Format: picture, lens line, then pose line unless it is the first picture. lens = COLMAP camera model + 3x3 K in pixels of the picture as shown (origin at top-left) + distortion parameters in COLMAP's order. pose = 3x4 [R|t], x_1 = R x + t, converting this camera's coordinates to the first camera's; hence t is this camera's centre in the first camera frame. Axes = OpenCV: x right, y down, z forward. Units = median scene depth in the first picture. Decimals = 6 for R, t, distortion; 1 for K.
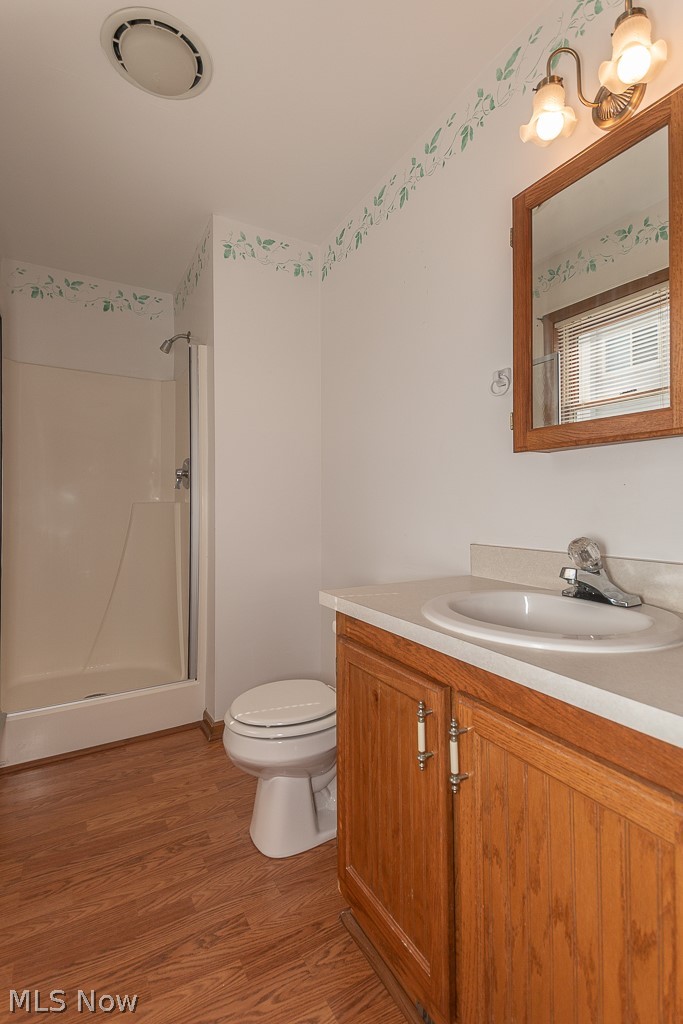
lens RADIAL K [[477.6, 0, 341.5], [0, 477.6, 524.5], [0, 0, 1]] dist [0.051778, -0.029316]
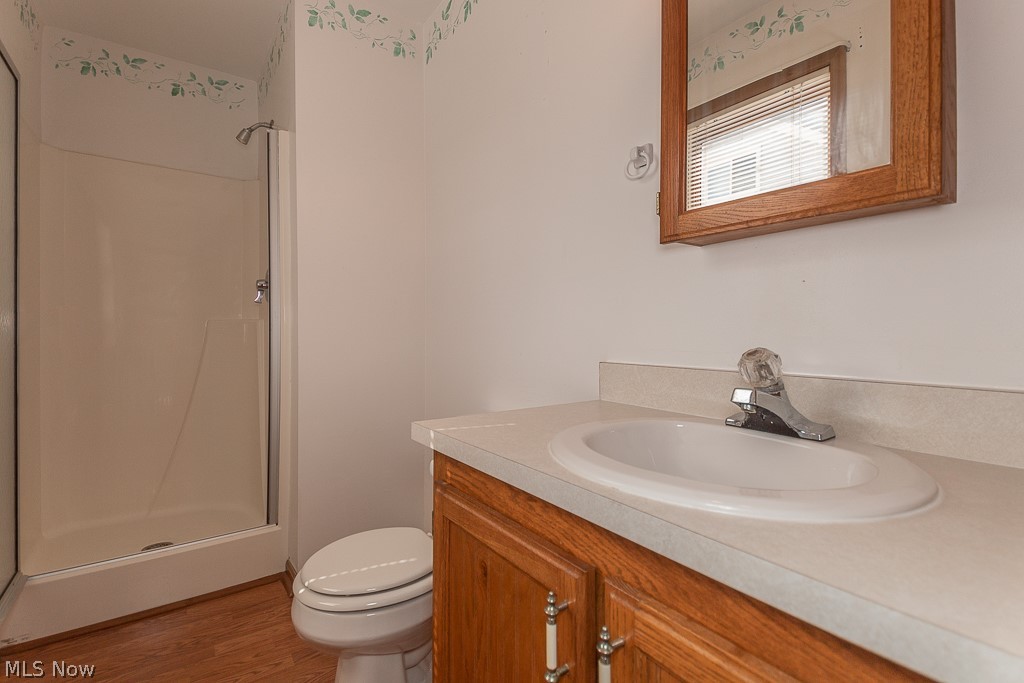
lens RADIAL K [[477.6, 0, 509.1], [0, 477.6, 330.5], [0, 0, 1]] dist [0.051778, -0.029316]
pose [[0.993141, 0.008084, 0.116642, 0.018163], [-0.003569, 0.999238, -0.038872, 0.023242], [-0.116867, 0.038189, 0.992413, 0.225882]]
